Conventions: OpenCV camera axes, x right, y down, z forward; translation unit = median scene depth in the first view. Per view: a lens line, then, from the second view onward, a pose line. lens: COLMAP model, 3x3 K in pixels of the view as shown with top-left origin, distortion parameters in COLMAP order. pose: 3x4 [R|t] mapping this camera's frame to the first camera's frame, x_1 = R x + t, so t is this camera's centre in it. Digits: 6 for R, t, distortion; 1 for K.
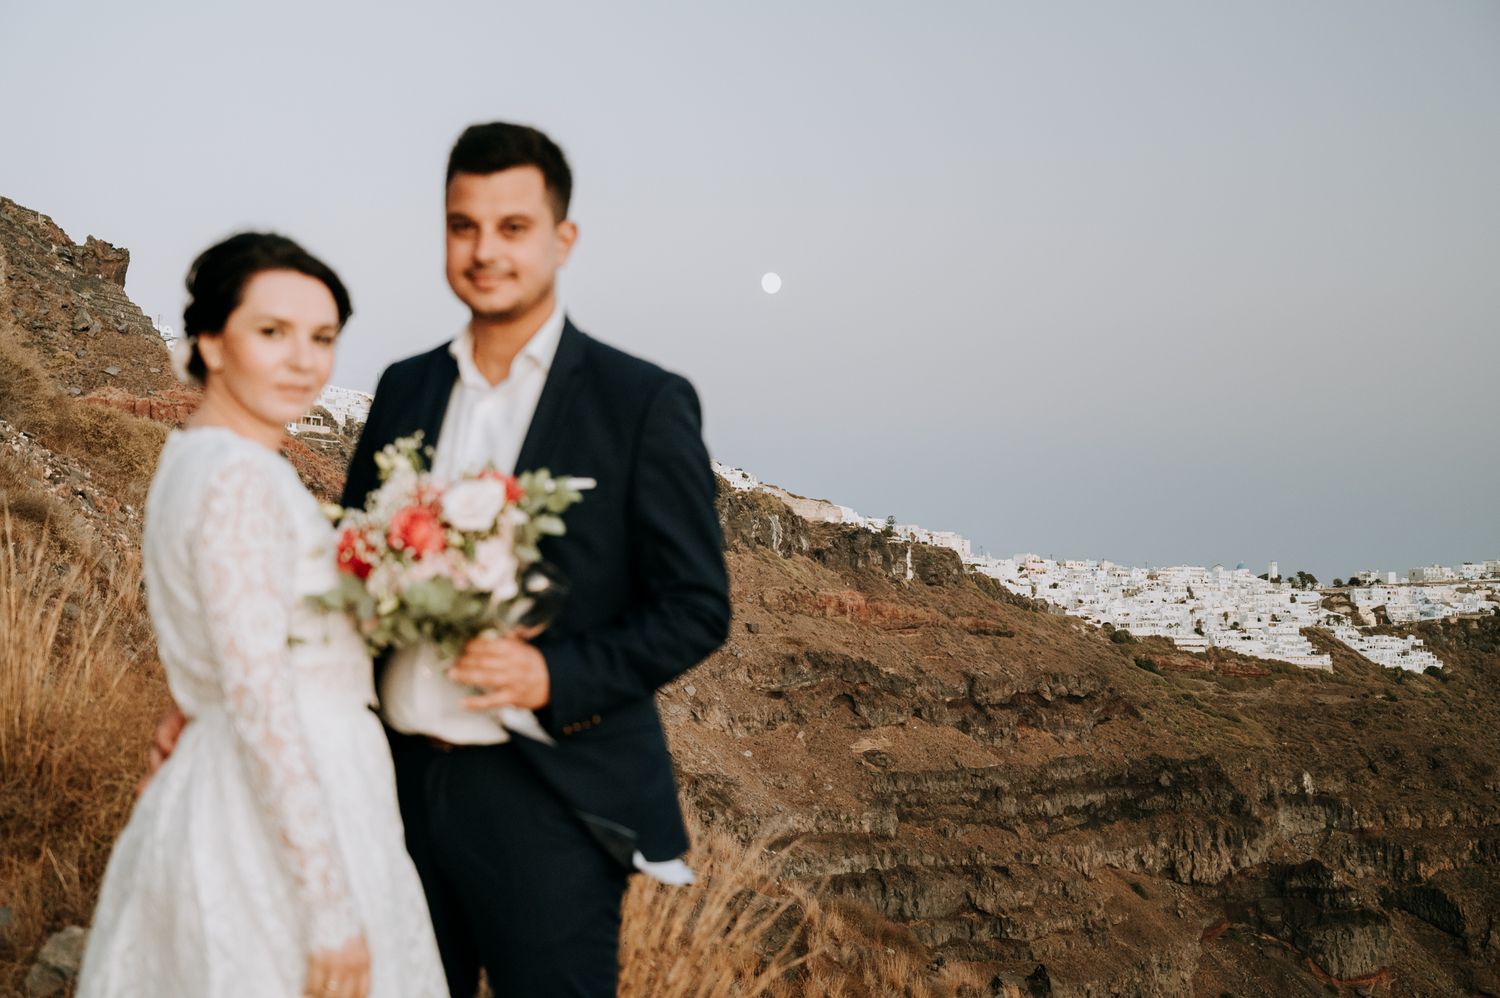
lens RADIAL K [[2346.4, 0, 738.1], [0, 2346.4, 499.4], [0, 0, 1]] dist [-0.010948, 0.000000]
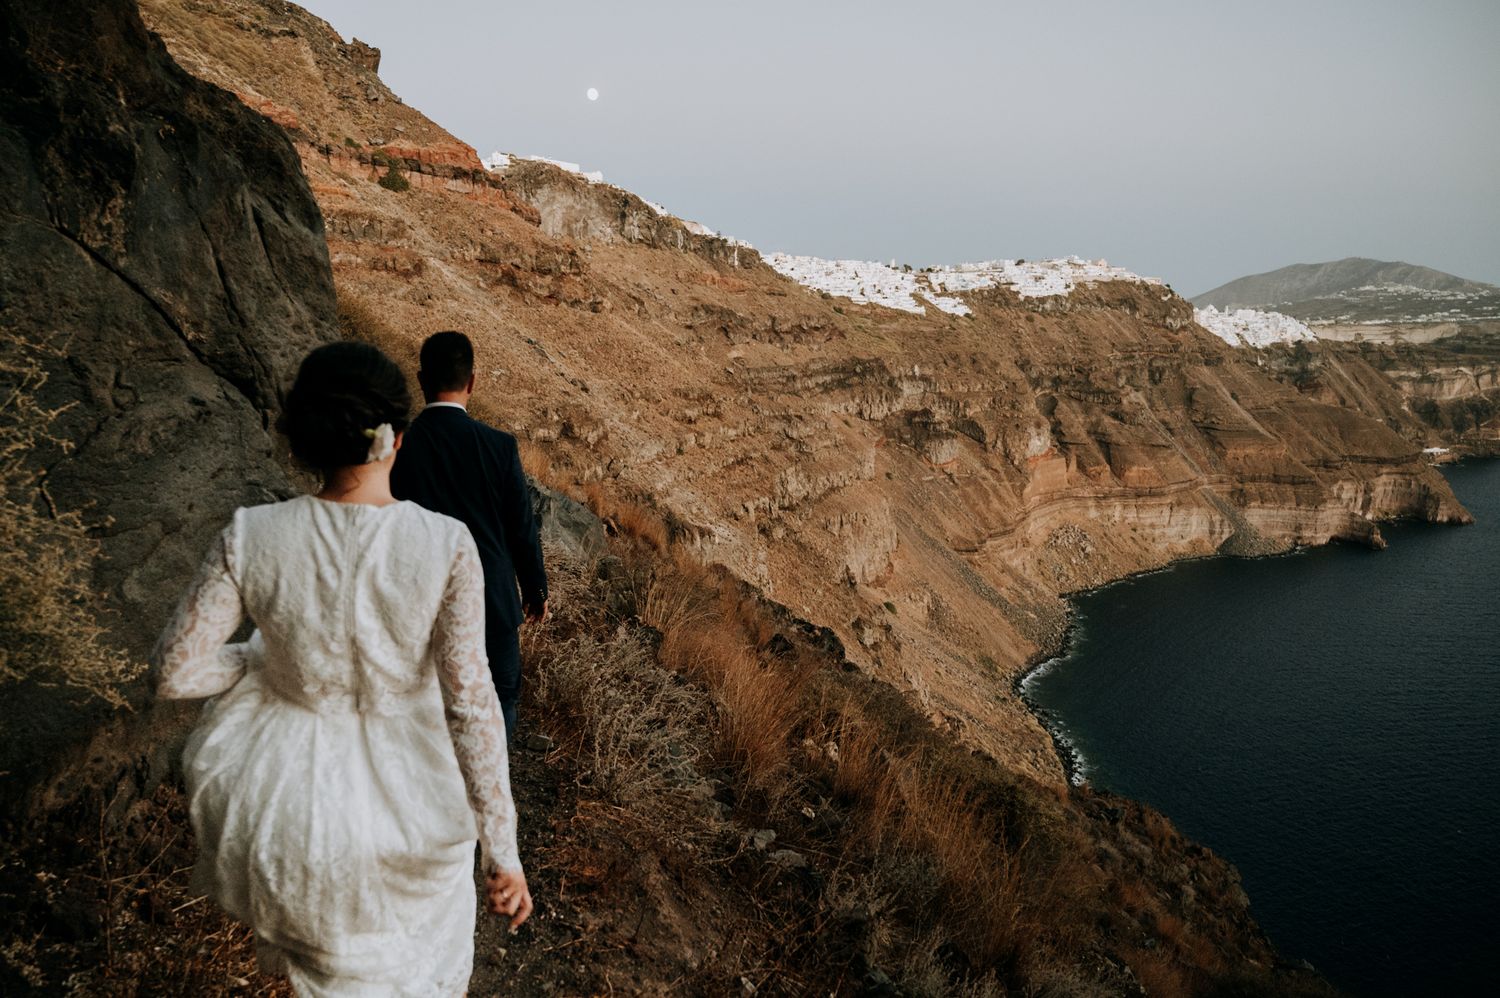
lens RADIAL K [[1031.0, 0, 700.1], [0, 1031.0, 512.1], [0, 0, 1]] dist [-0.004784, 0.001820]
pose [[0.984529, -0.020900, 0.173969, -0.112306], [-0.027595, 0.961976, 0.271737, -0.000666], [-0.173033, -0.272334, 0.946517, 0.142828]]
